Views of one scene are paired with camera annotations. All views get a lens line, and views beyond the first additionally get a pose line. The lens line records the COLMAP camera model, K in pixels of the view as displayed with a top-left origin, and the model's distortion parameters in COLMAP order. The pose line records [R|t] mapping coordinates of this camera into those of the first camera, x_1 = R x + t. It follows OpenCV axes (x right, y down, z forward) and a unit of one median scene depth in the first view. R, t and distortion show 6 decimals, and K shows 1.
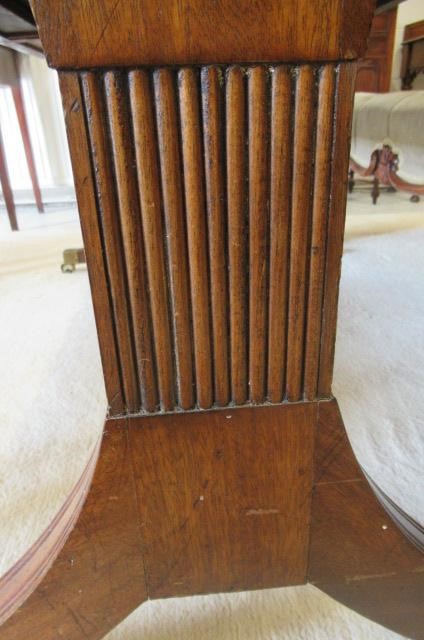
lens RADIAL K [[474.8, 0, 212.0], [0, 474.8, 320.0], [0, 0, 1]] dist [0.000787, -0.002222]
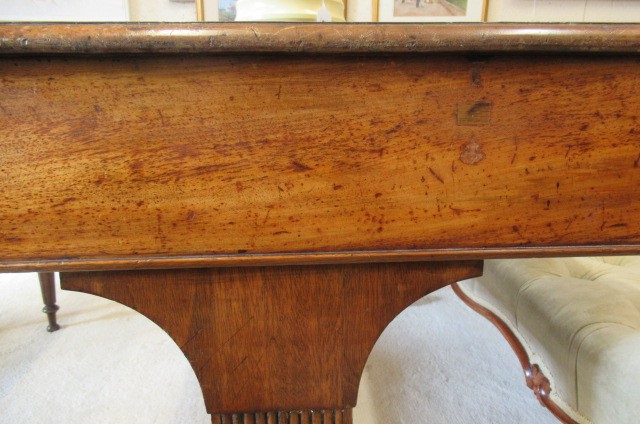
lens RADIAL K [[474.8, 0, 320.0], [0, 474.8, 212.0], [0, 0, 1]] dist [0.000787, -0.002222]
pose [[0.999471, 0.029236, -0.014276, 0.121201], [-0.031448, 0.980589, -0.193537, -0.720220], [0.008341, 0.193883, 0.980989, -0.902113]]
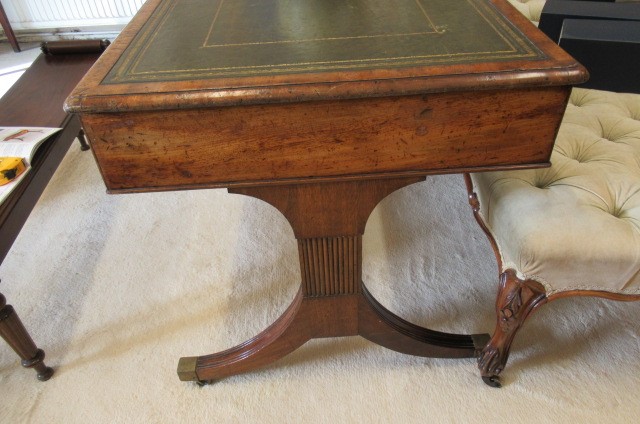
lens RADIAL K [[474.8, 0, 320.0], [0, 474.8, 212.0], [0, 0, 1]] dist [0.000787, -0.002222]
pose [[0.999352, 0.014184, -0.033080, 0.033868], [-0.004497, 0.961080, 0.276235, -1.471815], [0.035711, -0.275907, 0.960521, -2.426857]]
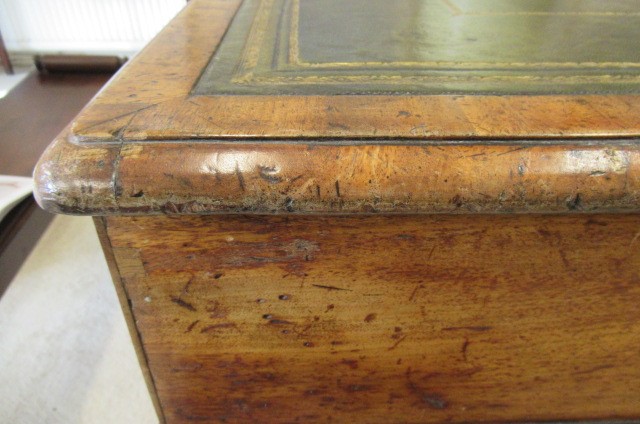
lens RADIAL K [[474.8, 0, 320.0], [0, 474.8, 212.0], [0, 0, 1]] dist [0.000787, -0.002222]
pose [[0.998525, 0.051436, -0.017409, -1.095673], [-0.047123, 0.980086, 0.192901, -1.393292], [0.026985, -0.191796, 0.981064, -0.402416]]
